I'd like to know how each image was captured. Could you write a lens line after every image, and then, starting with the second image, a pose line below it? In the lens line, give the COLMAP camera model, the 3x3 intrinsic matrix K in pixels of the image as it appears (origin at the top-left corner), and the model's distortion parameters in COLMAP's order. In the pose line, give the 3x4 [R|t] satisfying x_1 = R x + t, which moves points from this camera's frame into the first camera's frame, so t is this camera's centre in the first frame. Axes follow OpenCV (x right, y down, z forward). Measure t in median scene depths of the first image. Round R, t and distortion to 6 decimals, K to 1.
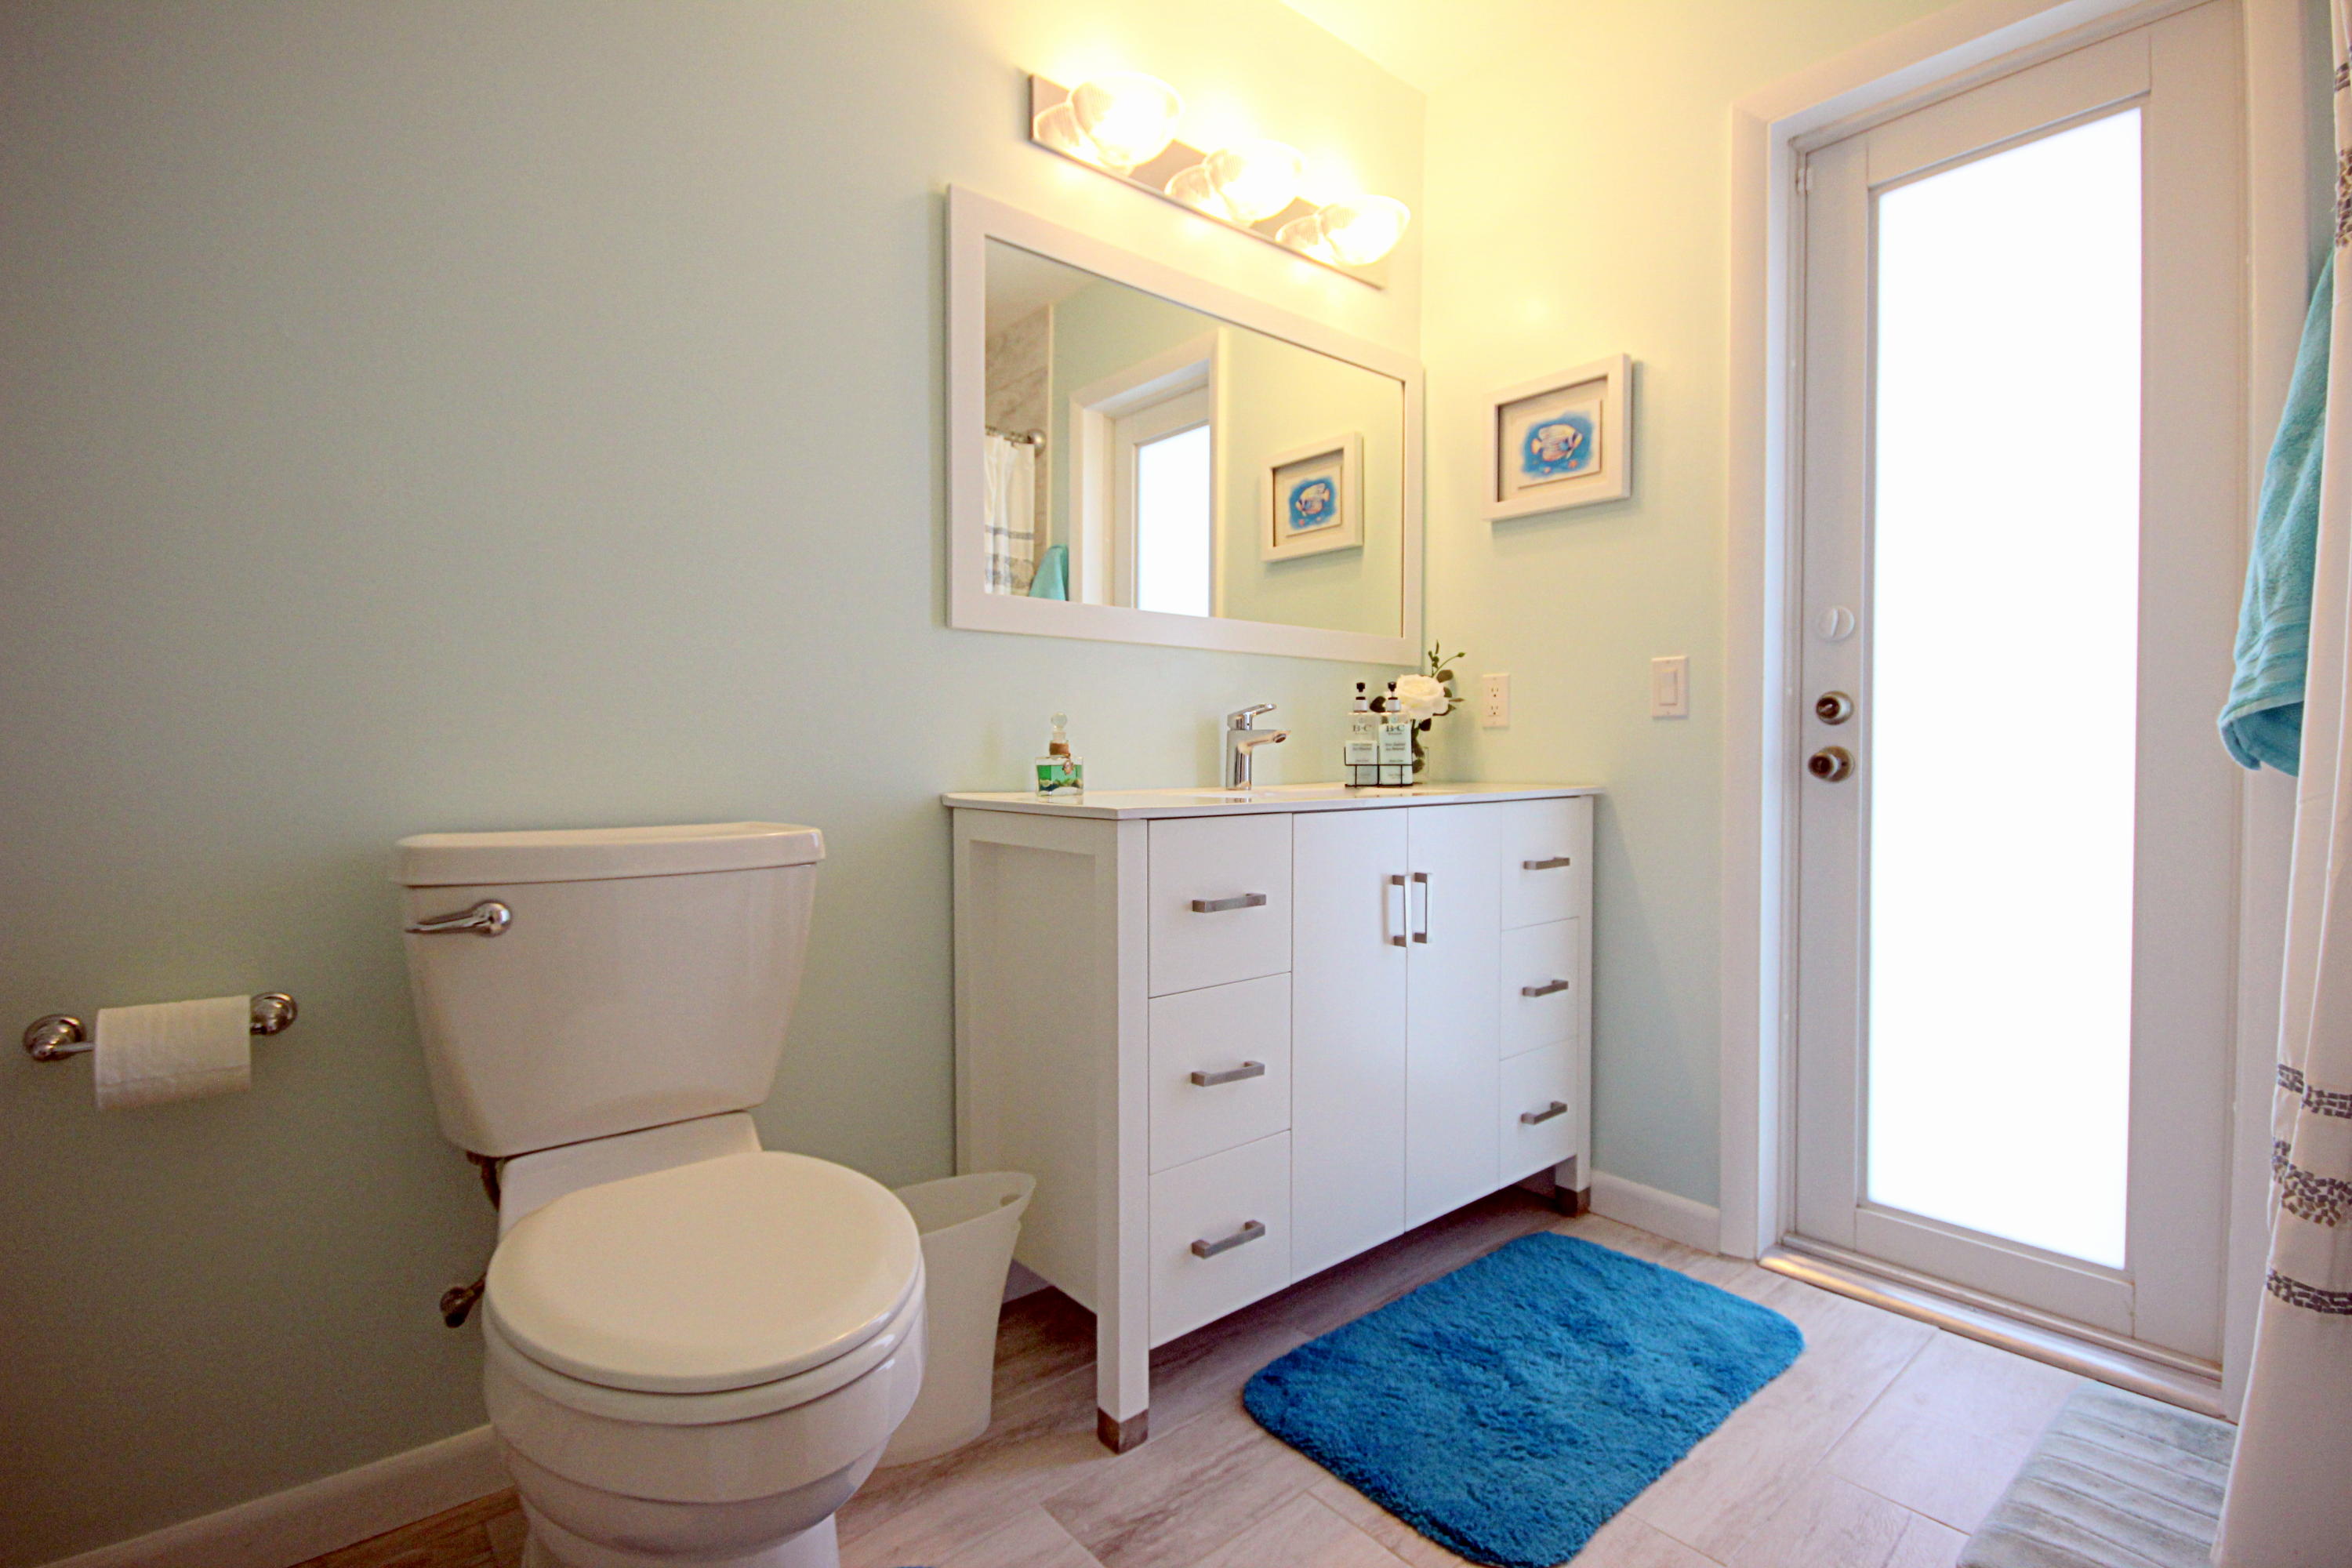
lens RADIAL K [[1087.1, 0, 1176.0], [0, 1087.1, 784.0], [0, 0, 1]] dist [0.002078, -0.000073]
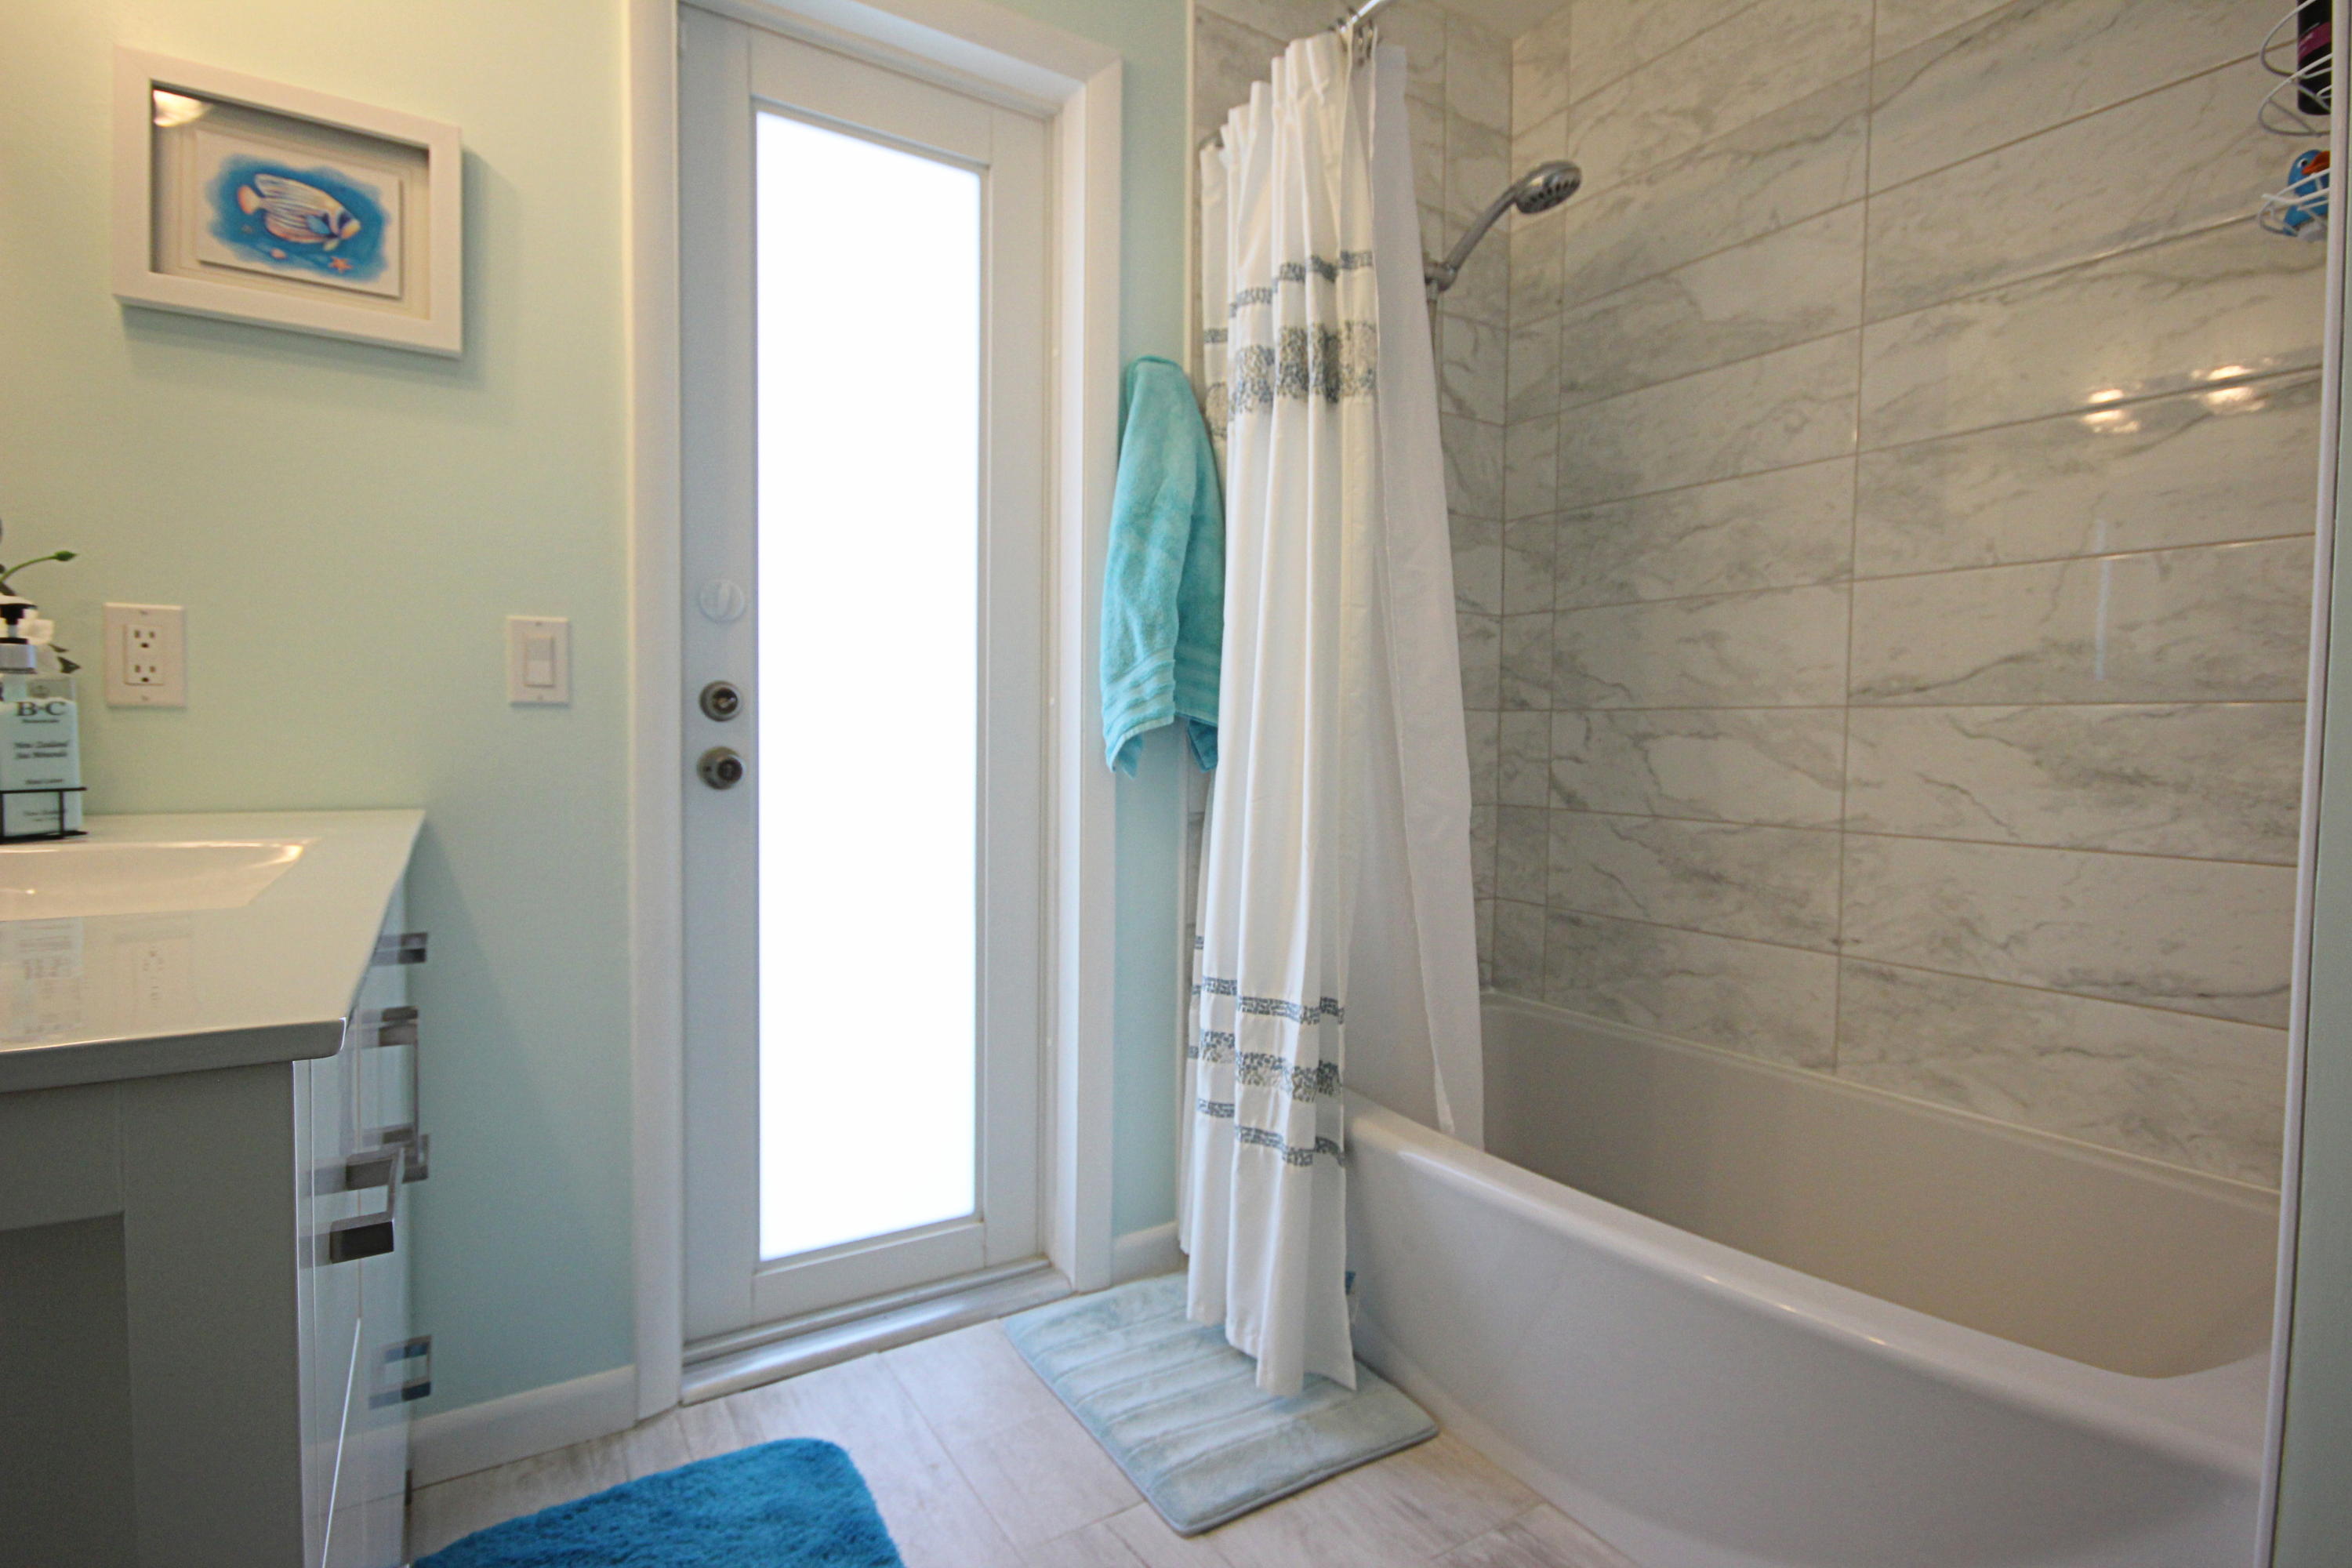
lens RADIAL K [[1165.0, 0, 1176.0], [0, 1165.0, 784.0], [0, 0, 1]] dist [0.002852, -0.000120]
pose [[0.129338, -0.039491, 0.990814, -0.231428], [0.016750, 0.999151, 0.037637, -0.032878], [-0.991459, 0.011729, 0.129890, 0.516002]]
